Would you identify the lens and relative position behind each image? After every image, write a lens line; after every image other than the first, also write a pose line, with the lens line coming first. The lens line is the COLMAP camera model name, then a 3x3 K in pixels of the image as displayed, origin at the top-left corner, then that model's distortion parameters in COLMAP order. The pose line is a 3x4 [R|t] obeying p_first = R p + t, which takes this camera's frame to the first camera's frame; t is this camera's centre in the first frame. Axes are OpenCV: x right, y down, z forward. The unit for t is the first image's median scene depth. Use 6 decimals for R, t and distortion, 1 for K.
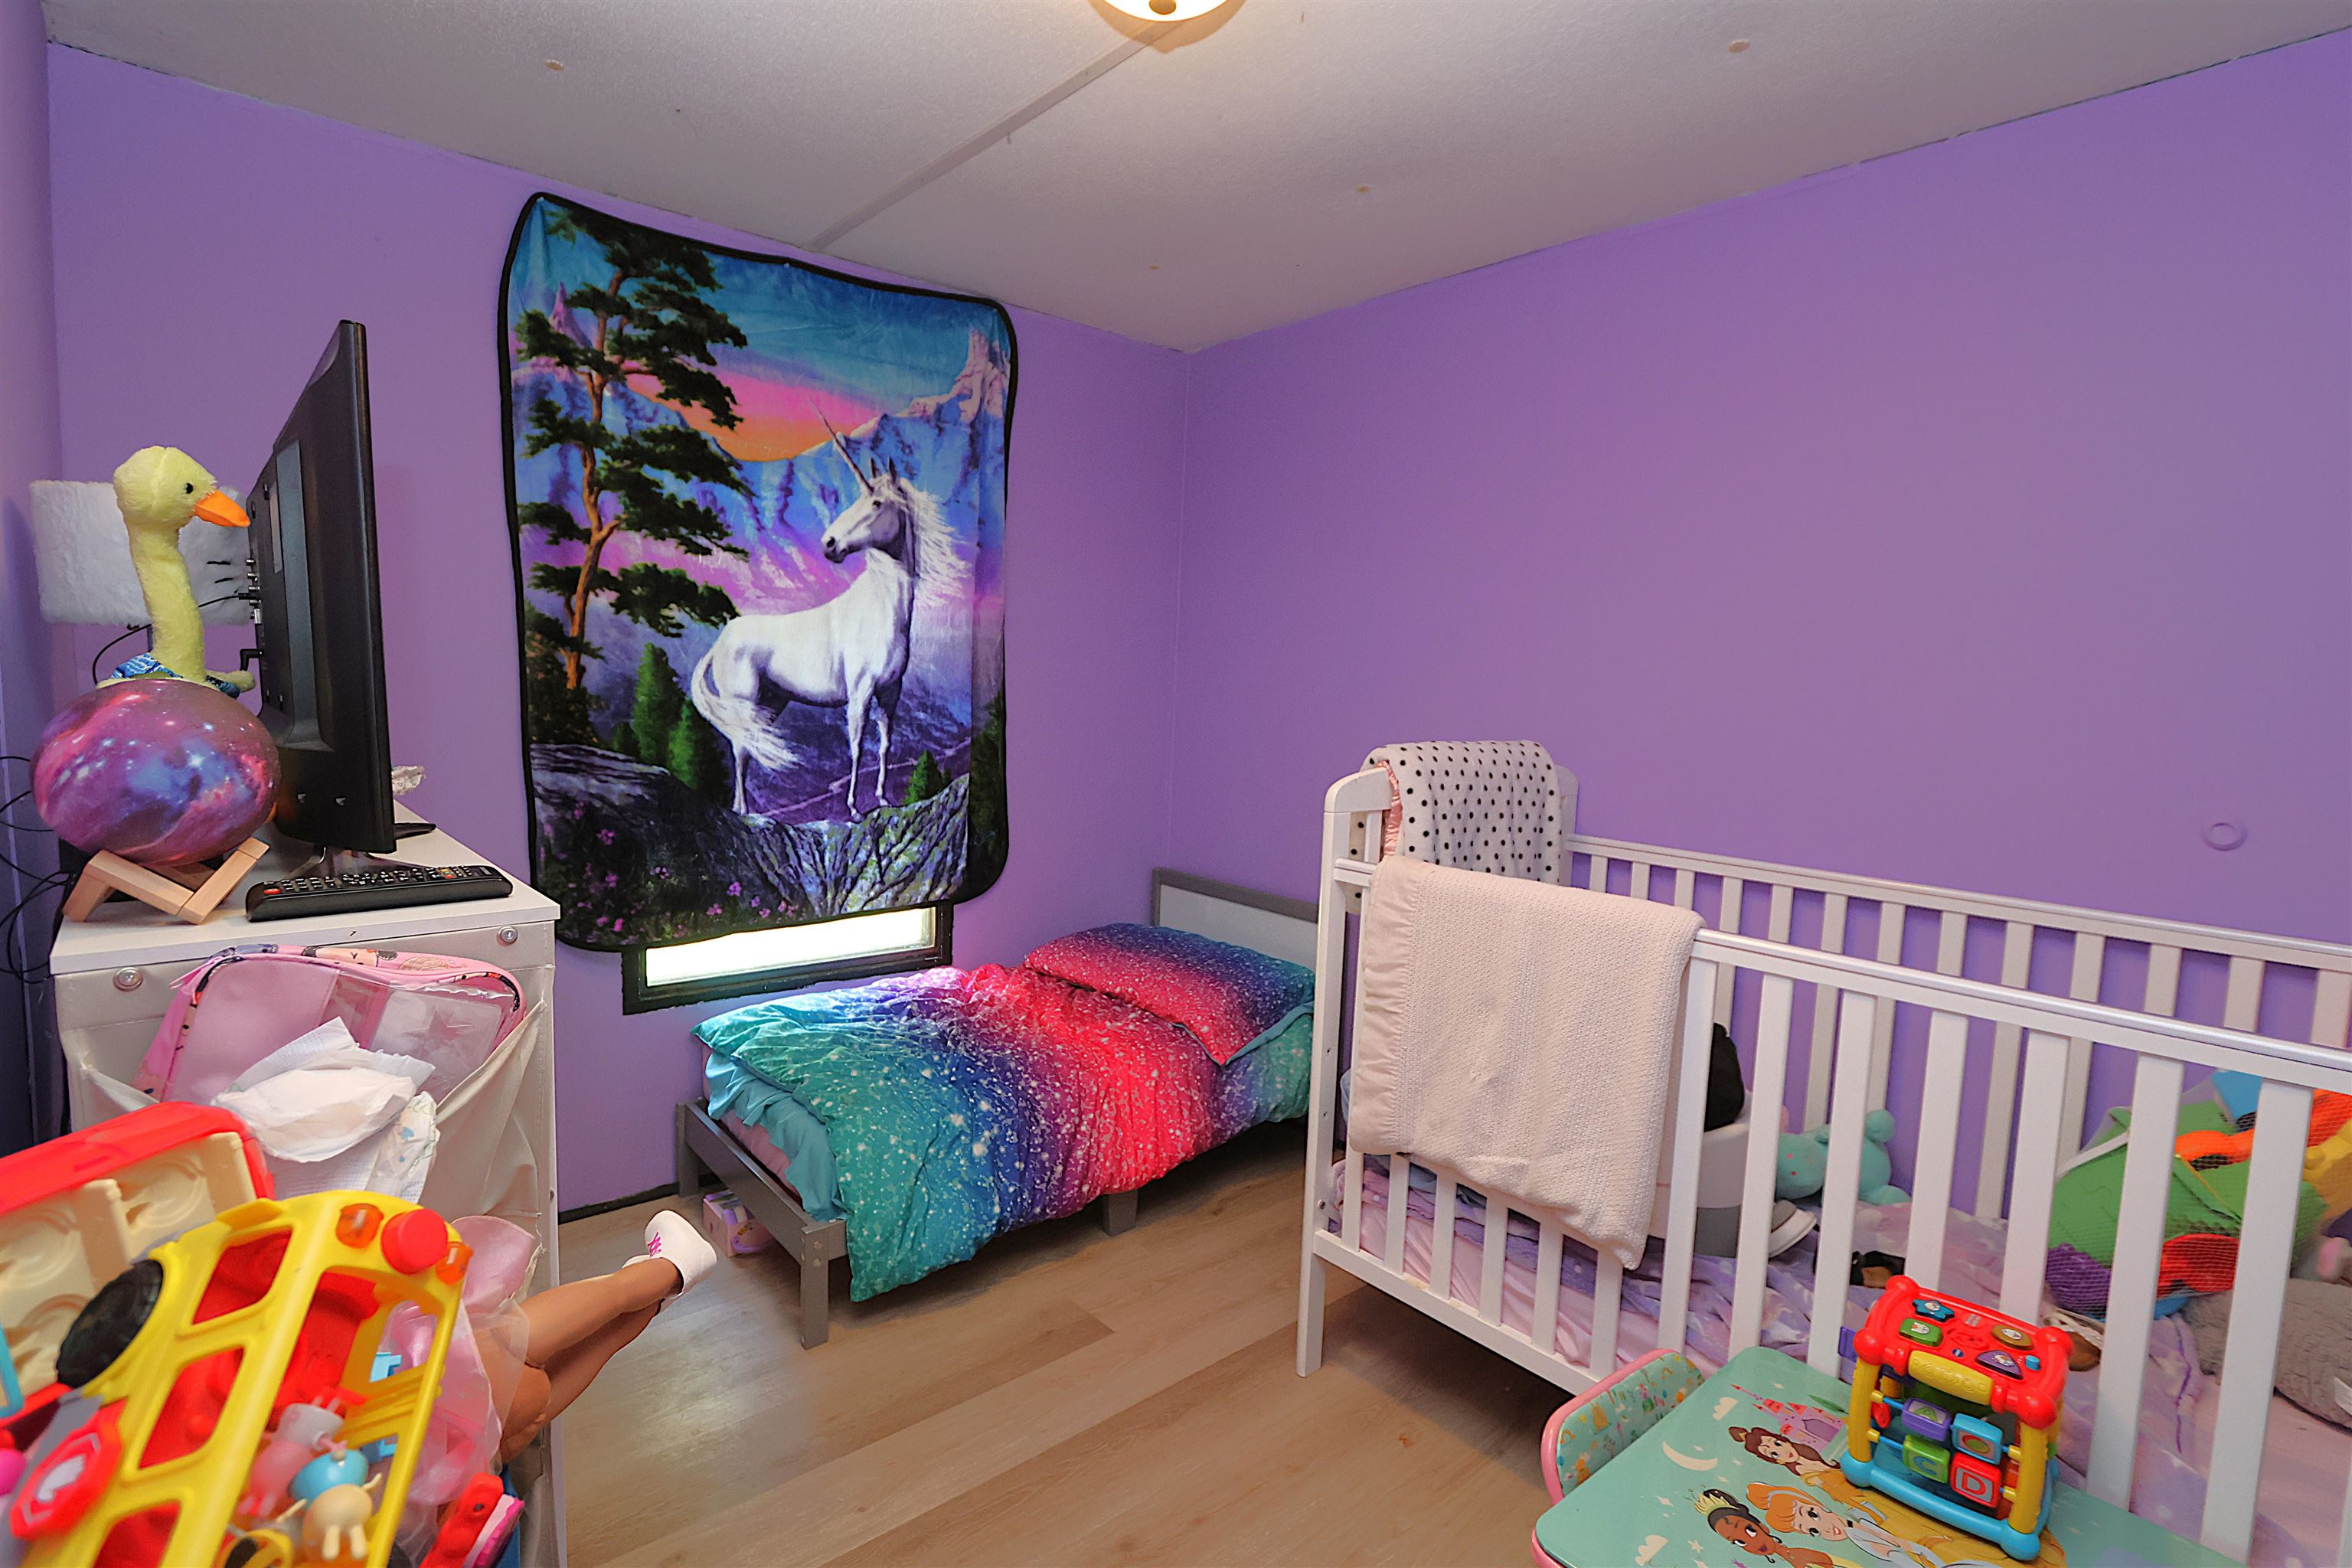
lens RADIAL K [[1076.6, 0, 1173.5], [0, 1076.6, 779.0], [0, 0, 1]] dist [-0.015709, 0.000607]
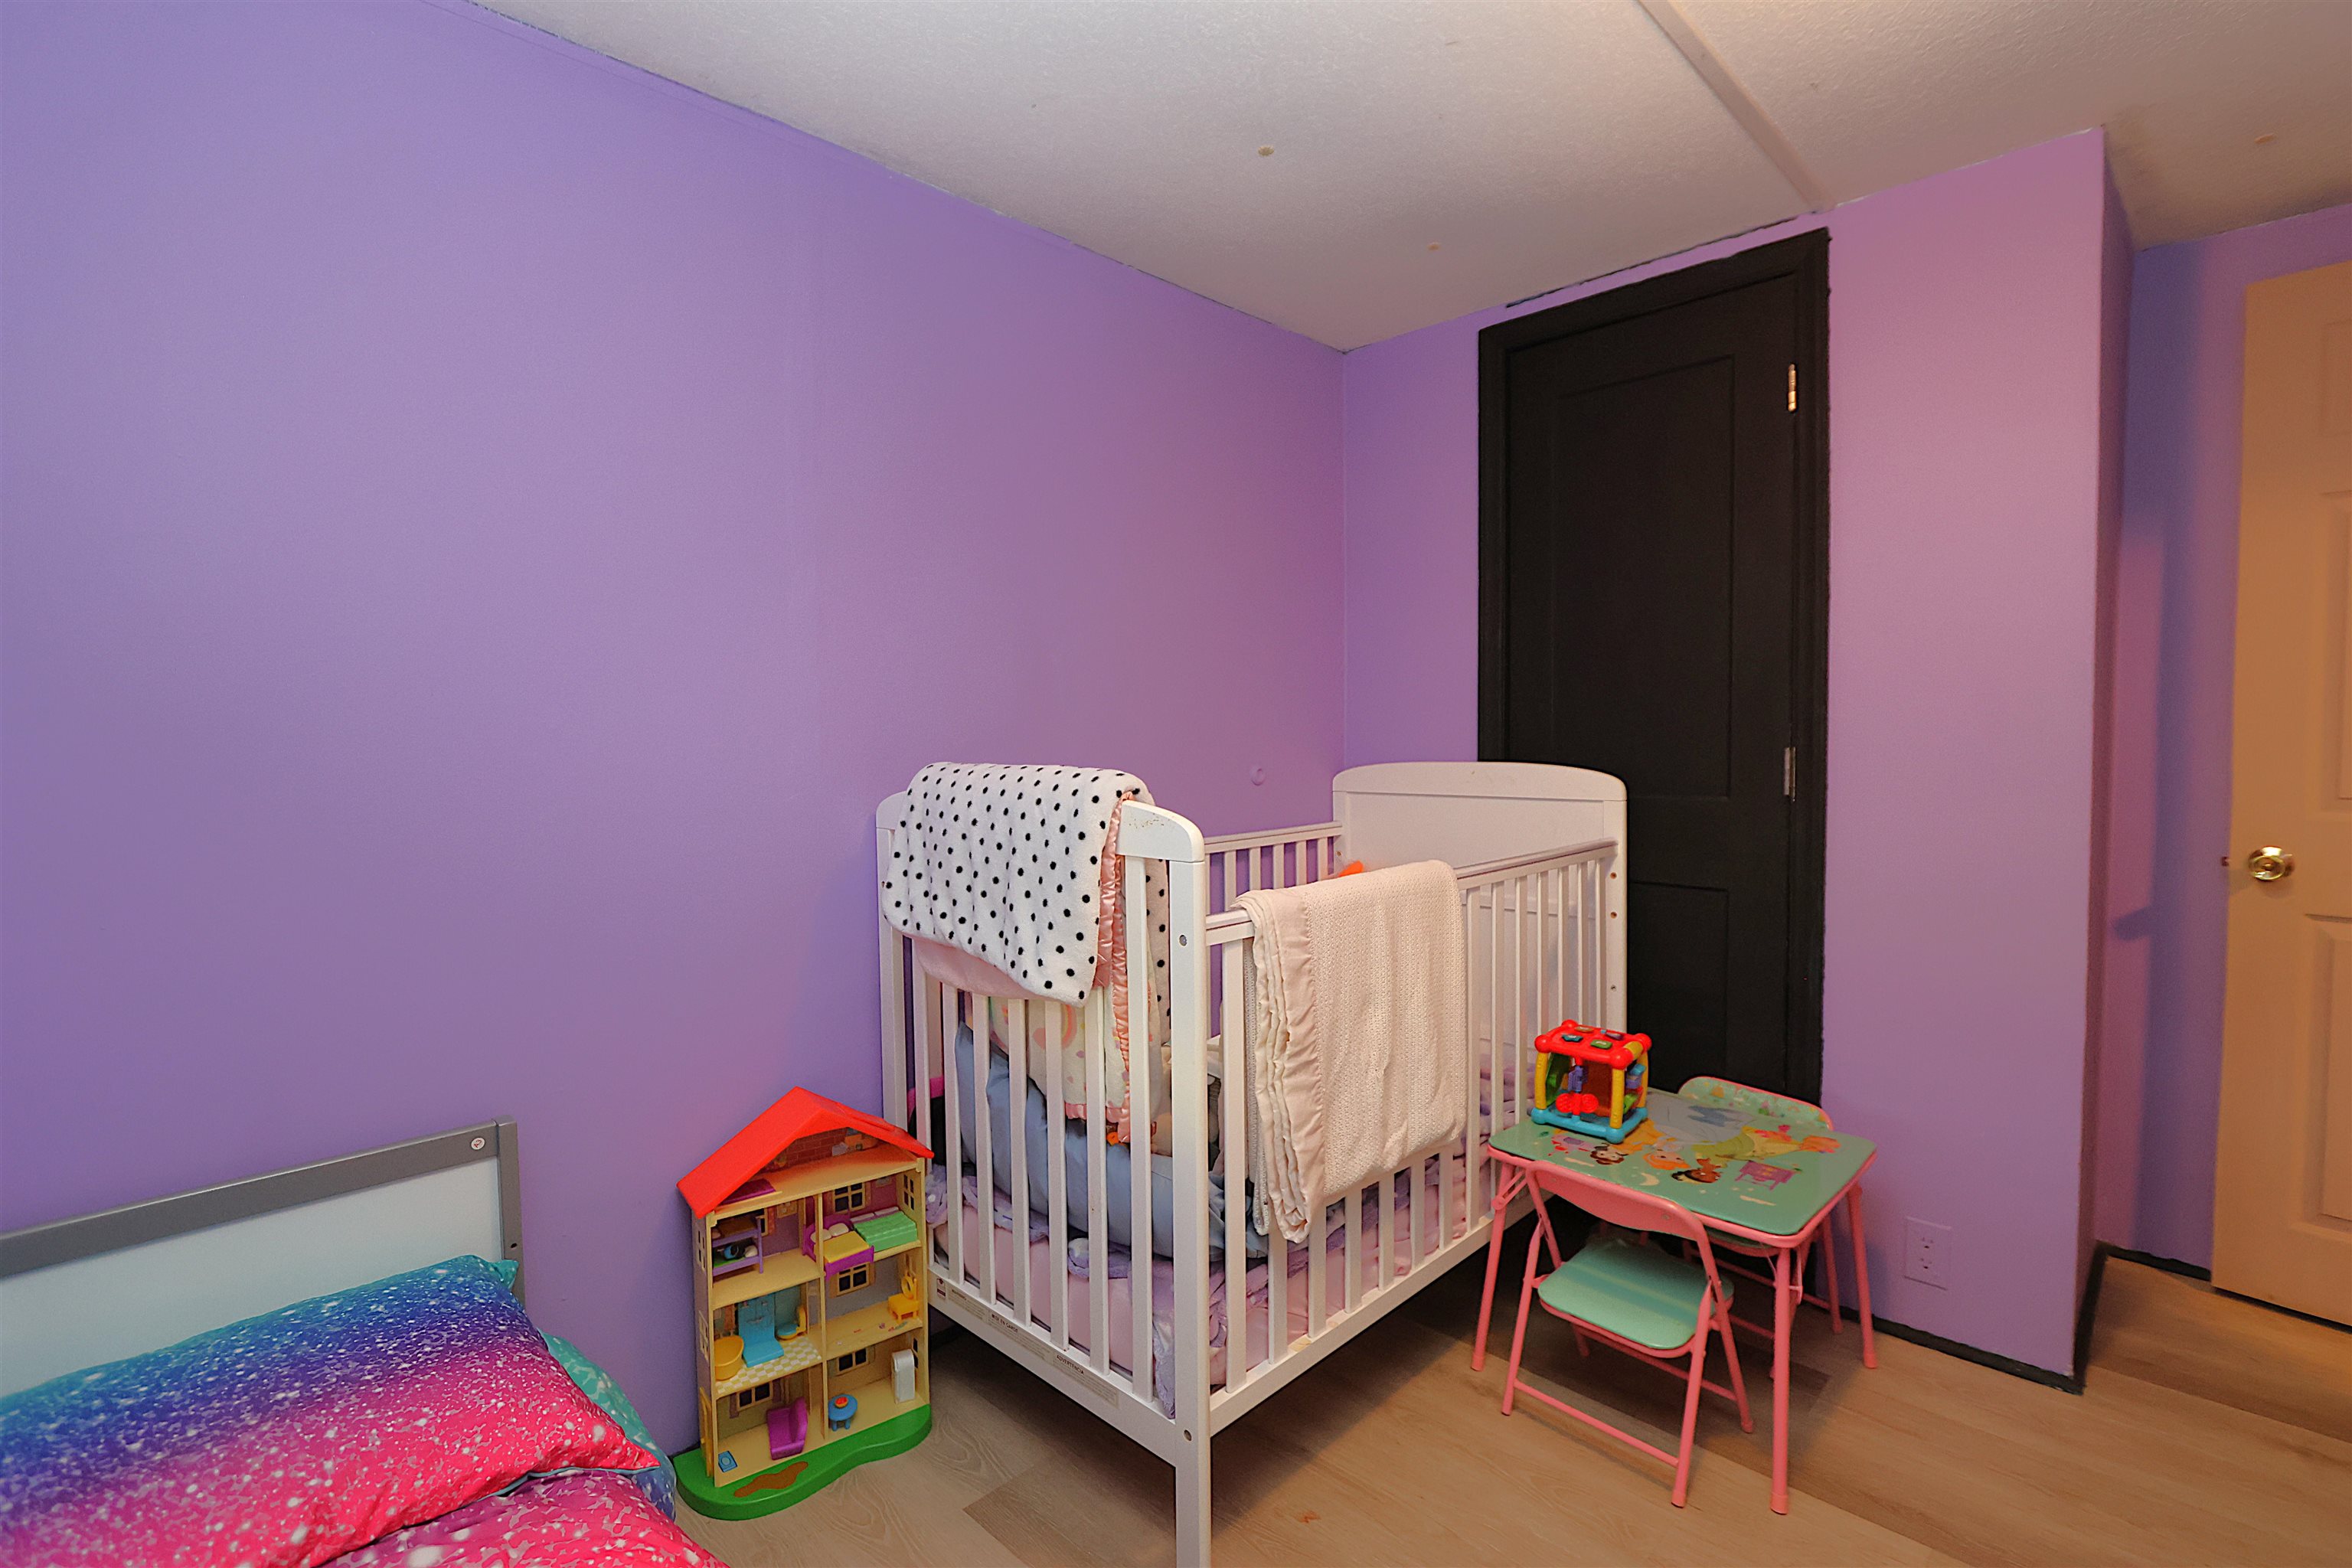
lens RADIAL K [[1076.6, 0, 1173.5], [0, 1076.6, 779.0], [0, 0, 1]] dist [-0.015709, 0.000607]
pose [[-0.066316, -0.080026, 0.994584, -0.680019], [0.099327, 0.991298, 0.086384, -0.108753], [-0.992843, 0.104517, -0.057790, 1.168420]]
